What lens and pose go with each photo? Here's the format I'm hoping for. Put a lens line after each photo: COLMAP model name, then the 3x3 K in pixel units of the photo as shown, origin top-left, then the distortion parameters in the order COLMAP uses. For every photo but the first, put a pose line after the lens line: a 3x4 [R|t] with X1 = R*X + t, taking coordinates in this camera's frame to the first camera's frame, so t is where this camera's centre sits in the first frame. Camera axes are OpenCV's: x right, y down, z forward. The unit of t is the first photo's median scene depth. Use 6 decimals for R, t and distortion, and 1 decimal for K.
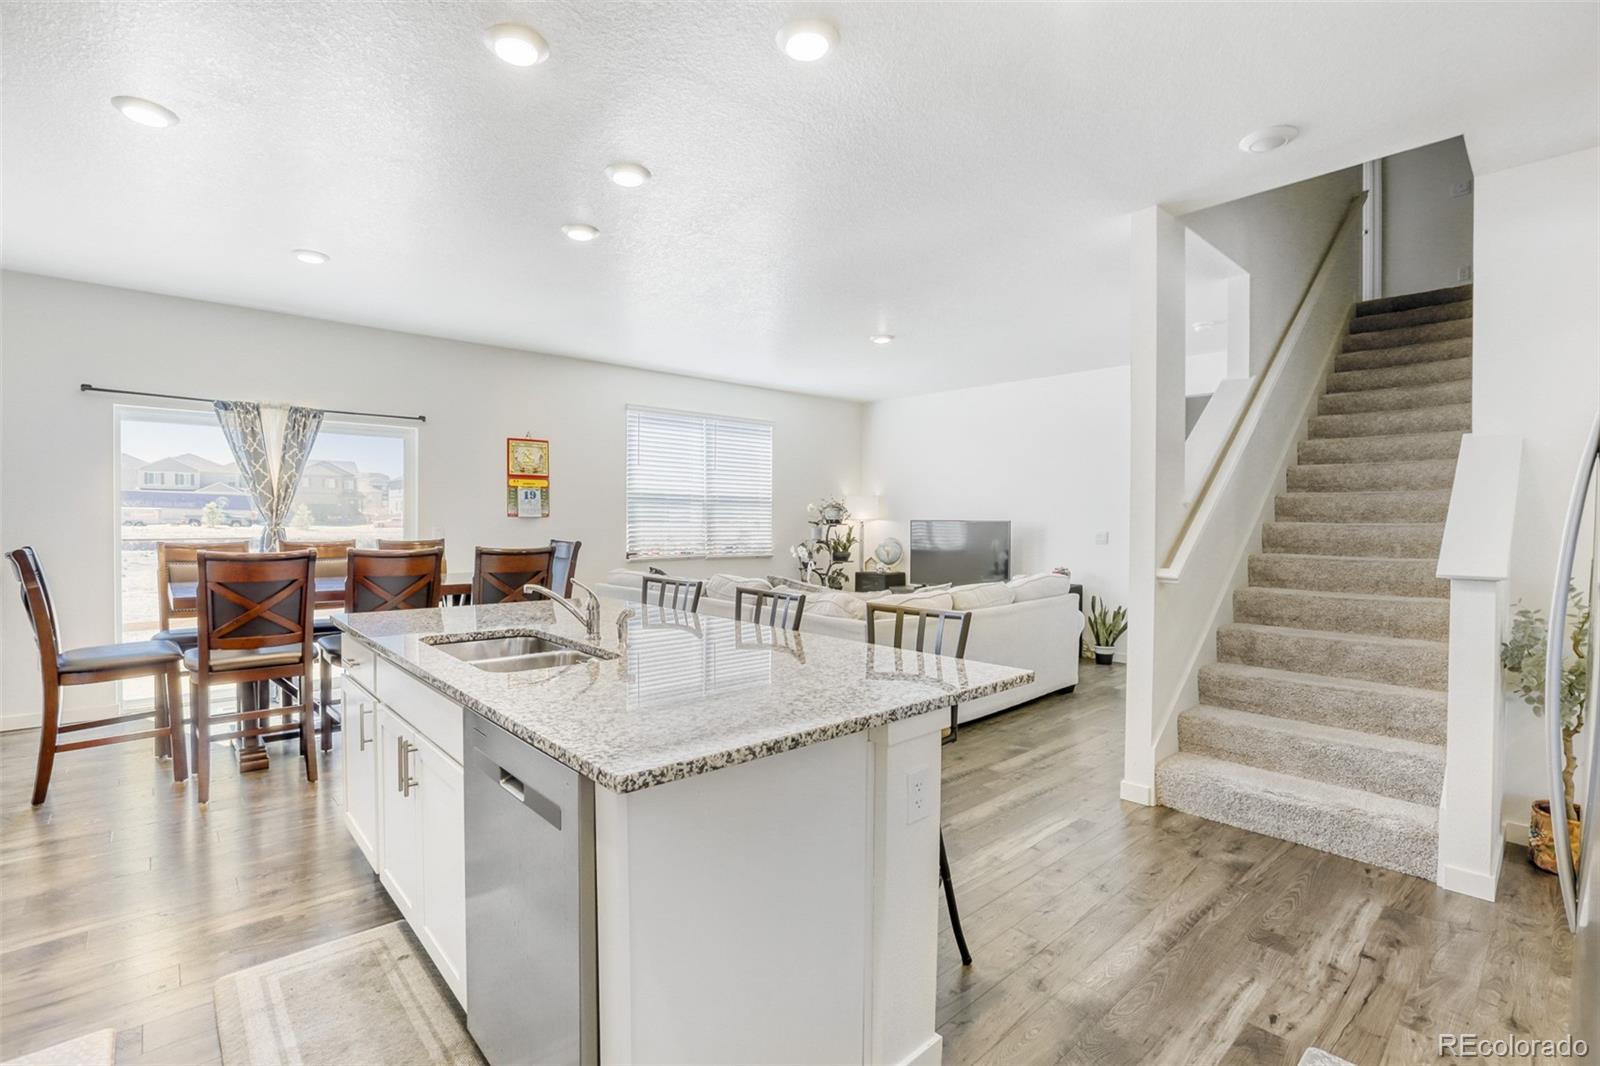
lens RADIAL K [[744.9, 0, 793.0], [0, 744.9, 536.5], [0, 0, 1]] dist [-0.015909, 0.006648]
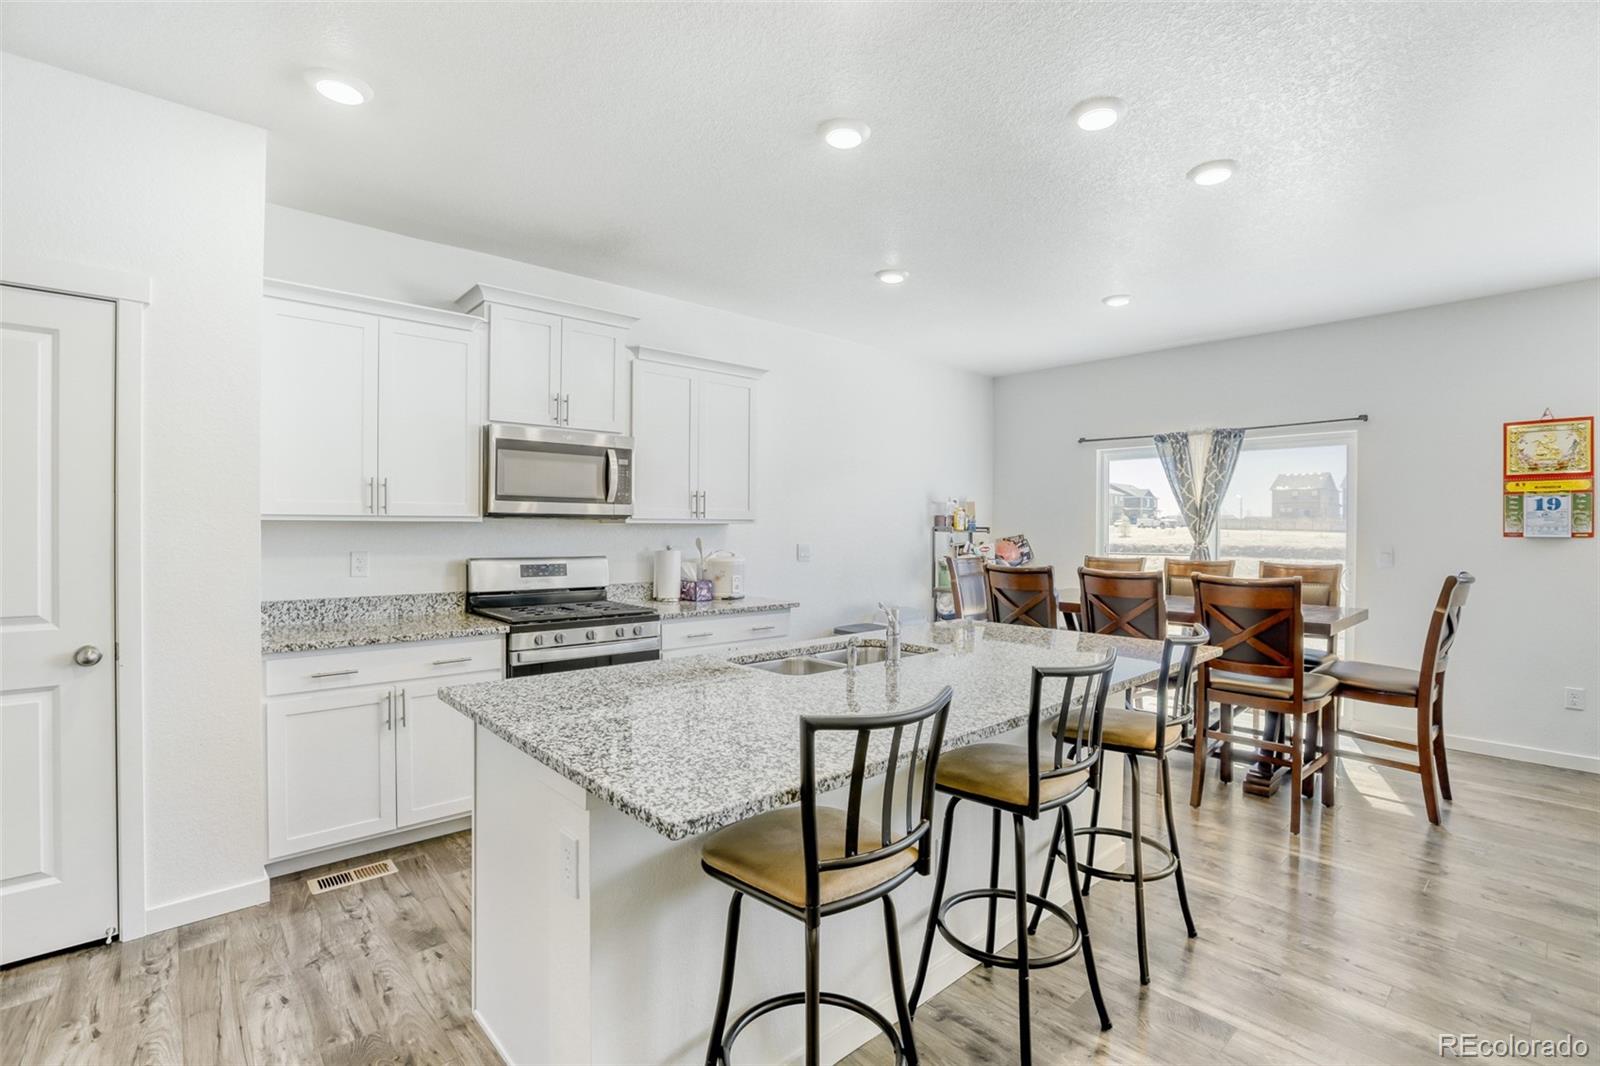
lens RADIAL K [[744.9, 0, 798.5], [0, 744.9, 529.7], [0, 0, 1]] dist [-0.015909, 0.006648]
pose [[0.008807, -0.007491, -0.999933, 0.353348], [-0.030965, 0.999490, -0.007761, -0.009373], [0.999482, 0.031031, 0.008570, 0.411752]]
